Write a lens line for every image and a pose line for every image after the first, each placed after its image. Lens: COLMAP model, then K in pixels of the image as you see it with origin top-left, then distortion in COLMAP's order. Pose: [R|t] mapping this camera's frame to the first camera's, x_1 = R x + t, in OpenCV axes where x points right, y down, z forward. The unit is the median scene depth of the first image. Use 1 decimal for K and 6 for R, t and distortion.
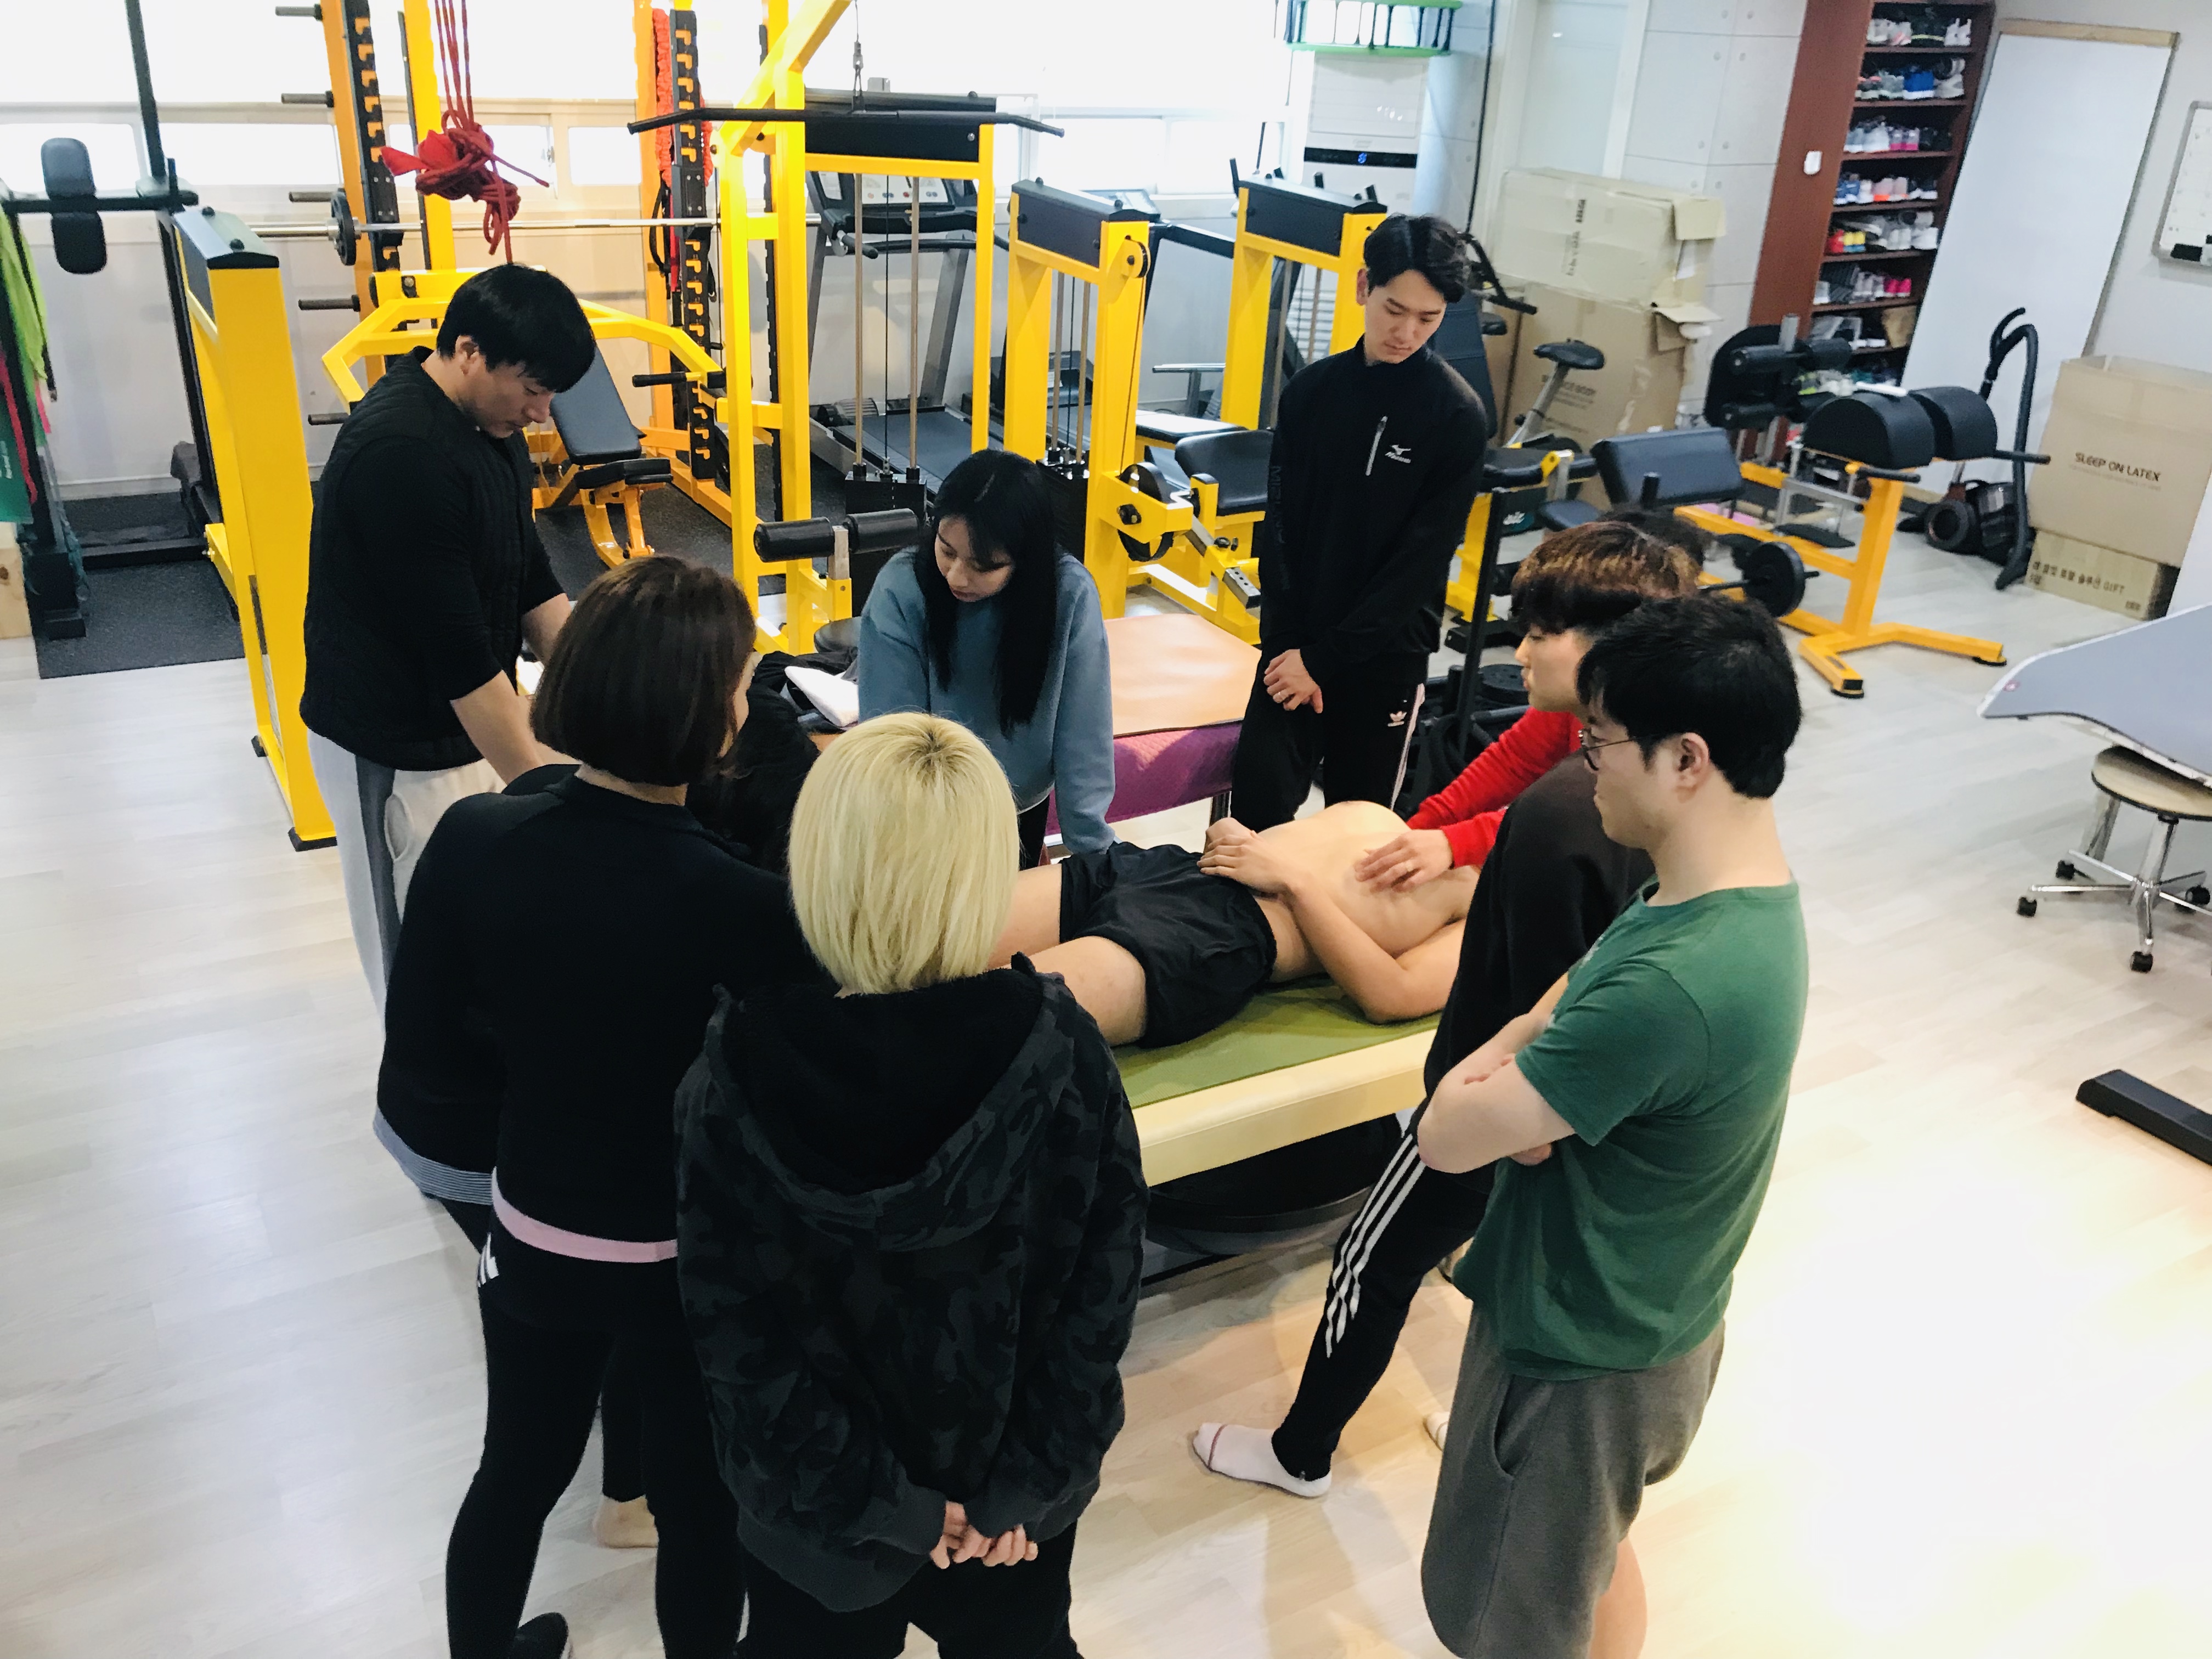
lens RADIAL K [[1828.5, 0, 1102.5], [0, 1828.5, 832.0], [0, 0, 1]] dist [0.054496, -0.065361]
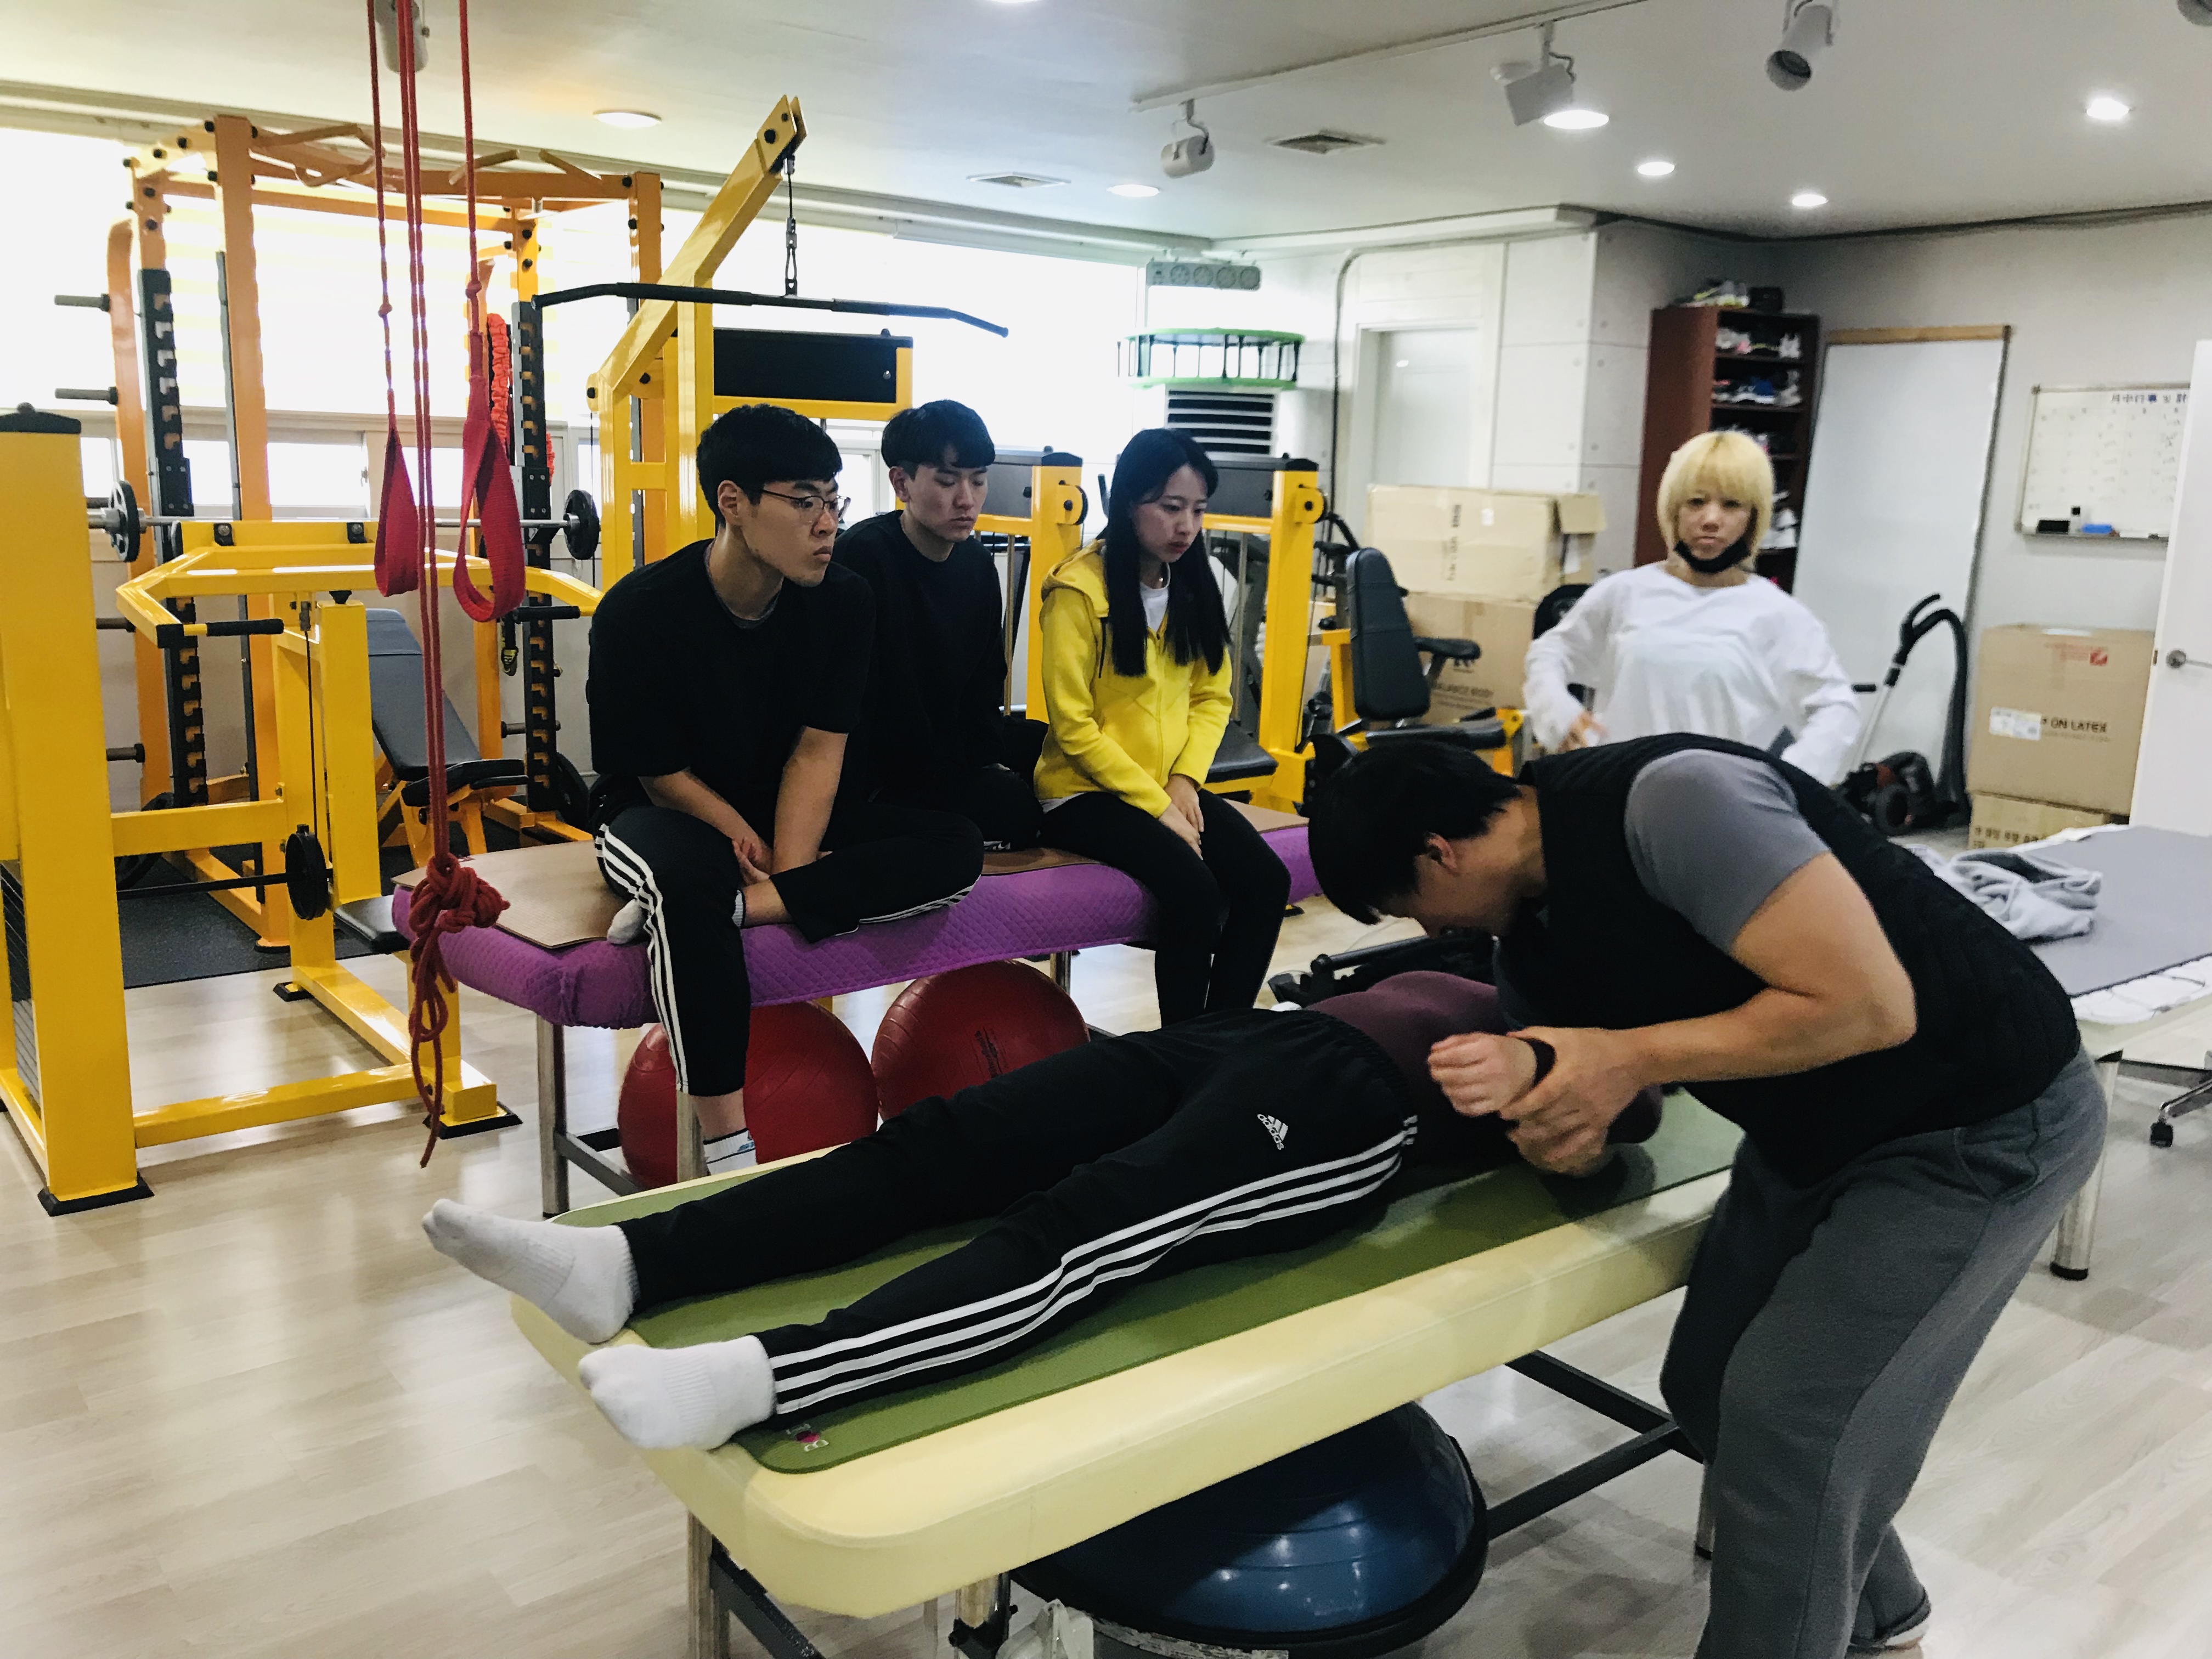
lens RADIAL K [[1828.5, 0, 1111.7], [0, 1828.5, 827.4], [0, 0, 1]] dist [0.054496, -0.065361]
pose [[0.988901, -0.047825, 0.140671, -0.073088], [0.080010, 0.969190, -0.232957, 0.040344], [-0.125196, 0.241626, 0.962259, 0.128574]]
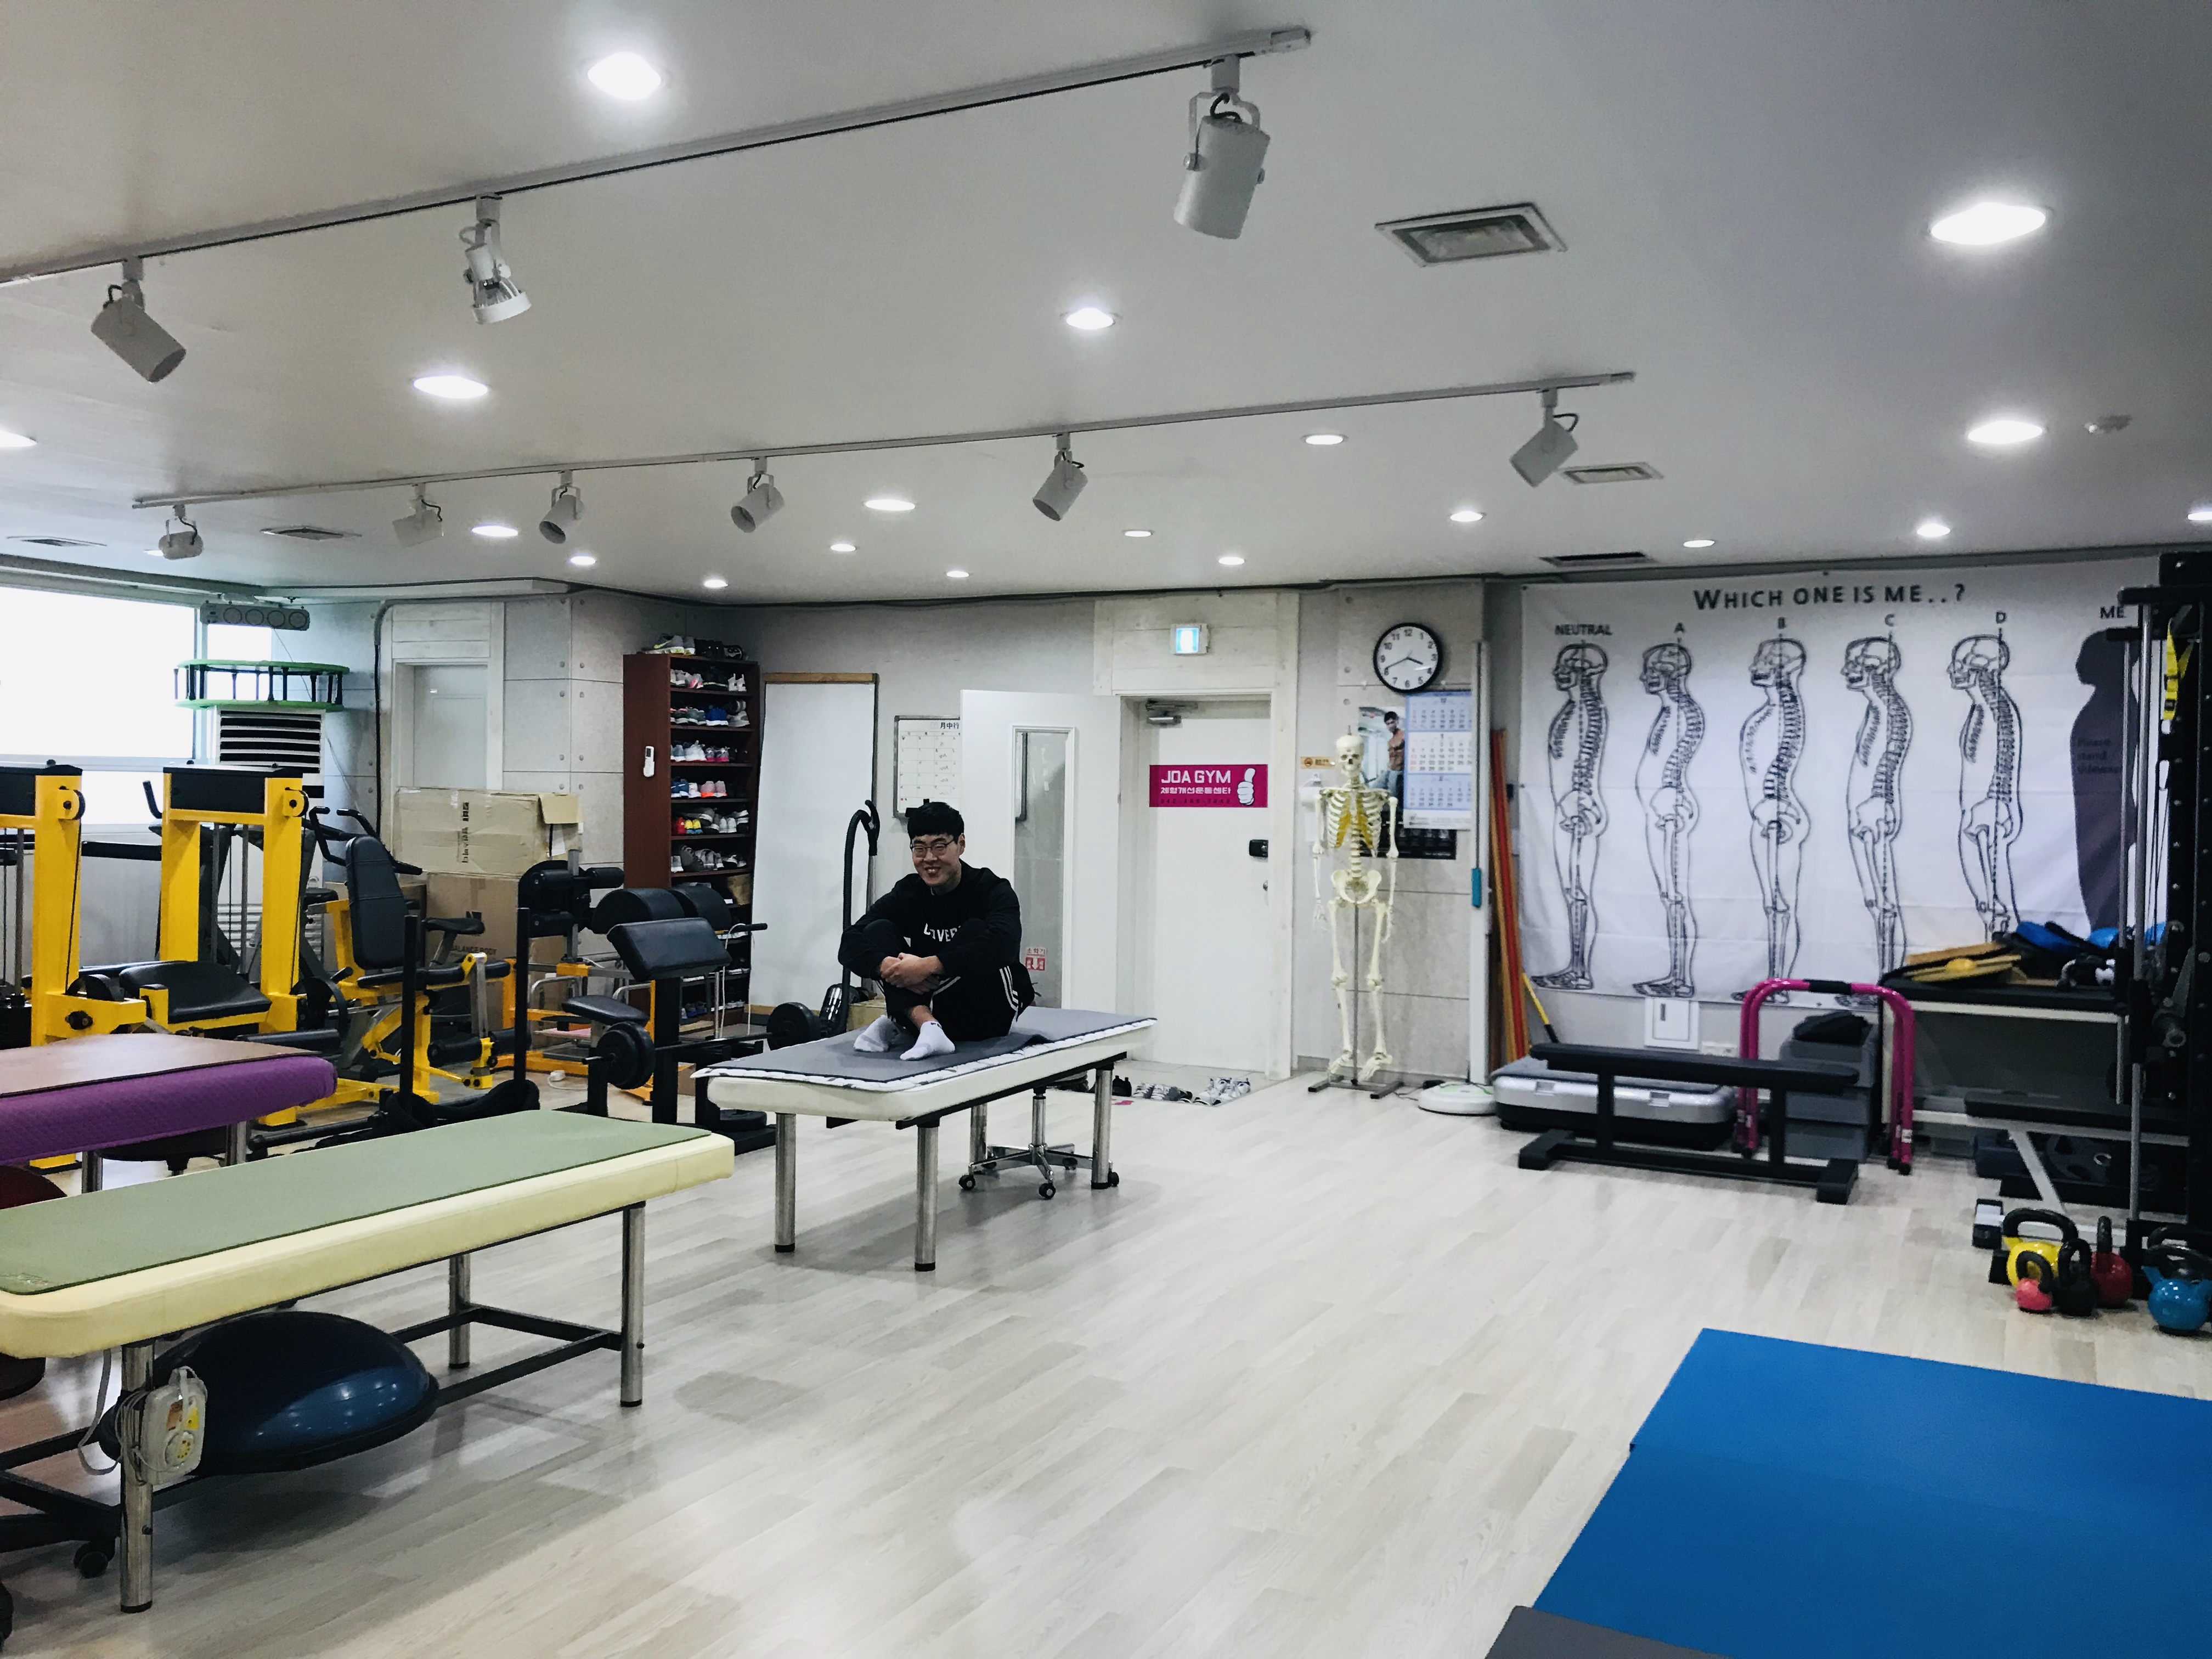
lens RADIAL K [[1828.5, 0, 1101.4], [0, 1828.5, 827.0], [0, 0, 1]] dist [0.054496, -0.065361]
pose [[0.845968, -0.044294, 0.531391, -0.039984], [0.248315, 0.914620, -0.319077, 0.178456], [-0.471888, 0.401881, 0.784738, -0.165240]]
